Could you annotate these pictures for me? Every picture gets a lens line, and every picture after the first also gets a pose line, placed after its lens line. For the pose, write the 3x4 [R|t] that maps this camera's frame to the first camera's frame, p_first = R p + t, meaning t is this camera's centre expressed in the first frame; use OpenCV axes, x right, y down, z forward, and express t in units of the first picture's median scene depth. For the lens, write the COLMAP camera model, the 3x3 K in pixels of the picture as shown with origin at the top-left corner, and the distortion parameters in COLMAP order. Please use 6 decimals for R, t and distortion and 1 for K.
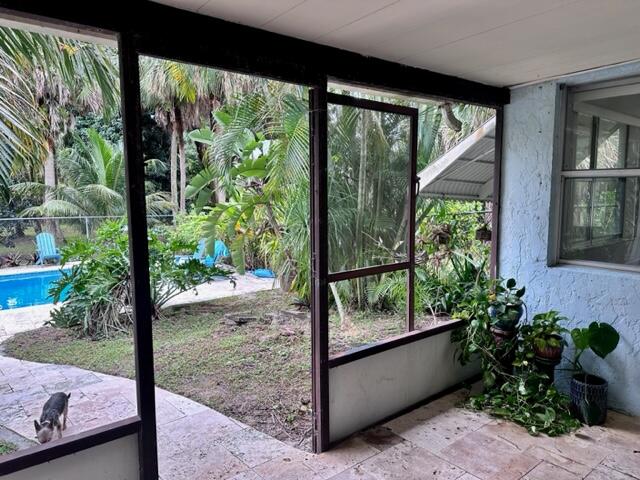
lens RADIAL K [[451.1, 0, 318.2], [0, 451.1, 239.0], [0, 0, 1]] dist [0.034347, -0.019434]
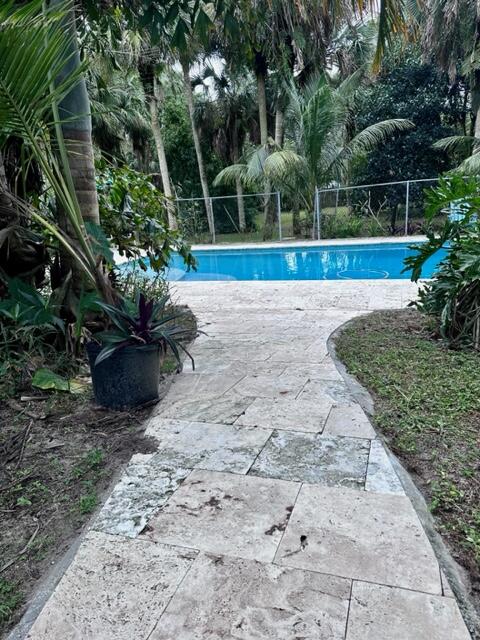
lens RADIAL K [[451.1, 0, 239.1], [0, 451.1, 318.6], [0, 0, 1]] dist [0.034347, -0.019434]
pose [[0.515812, 0.201410, -0.832689, -0.143830], [-0.016473, 0.974123, 0.225416, 0.054136], [0.856543, -0.102555, 0.505783, 0.443480]]
